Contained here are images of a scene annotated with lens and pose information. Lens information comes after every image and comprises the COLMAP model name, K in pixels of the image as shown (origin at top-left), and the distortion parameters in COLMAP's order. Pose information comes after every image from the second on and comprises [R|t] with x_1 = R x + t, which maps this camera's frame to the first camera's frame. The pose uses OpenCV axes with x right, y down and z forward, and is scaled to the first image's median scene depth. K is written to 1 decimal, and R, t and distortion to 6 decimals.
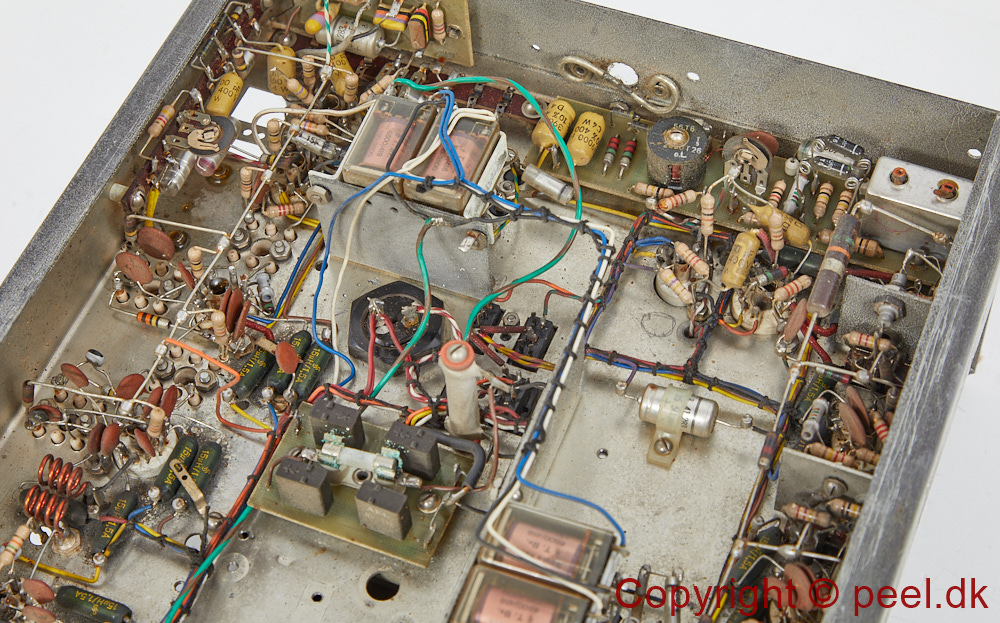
lens RADIAL K [[2023.3, 0, 463.2], [0, 2023.3, 311.5], [0, 0, 1]] dist [-0.033038, -0.177540]
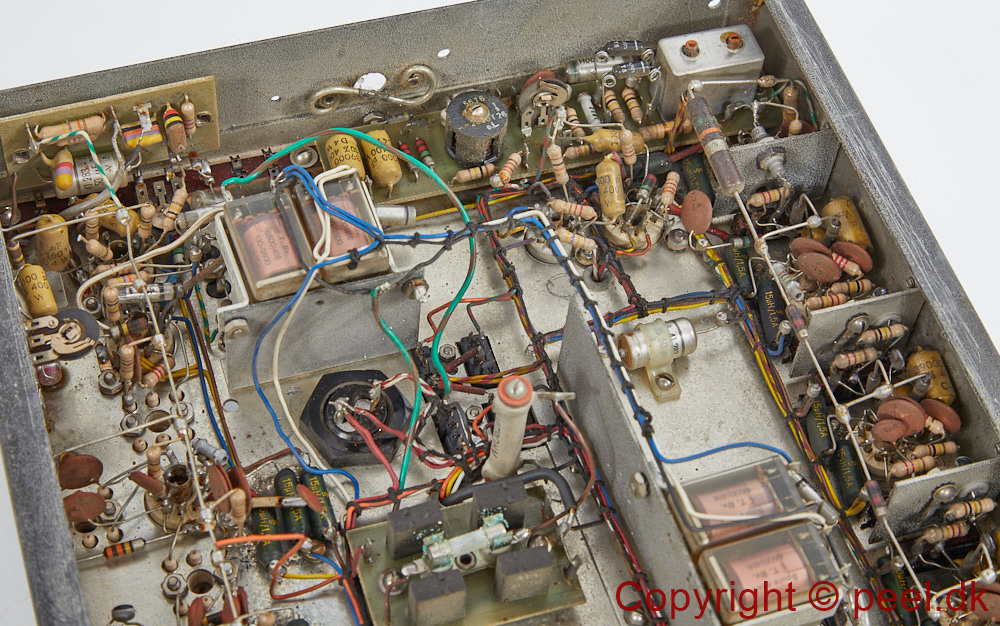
lens RADIAL K [[2023.3, 0, 463.2], [0, 2023.3, 313.0], [0, 0, 1]] dist [-0.033038, -0.177540]
pose [[0.756485, -0.464100, 0.460805, -0.410677], [0.462188, 0.877872, 0.125392, -0.131082], [-0.462722, 0.118121, 0.878598, 0.157147]]
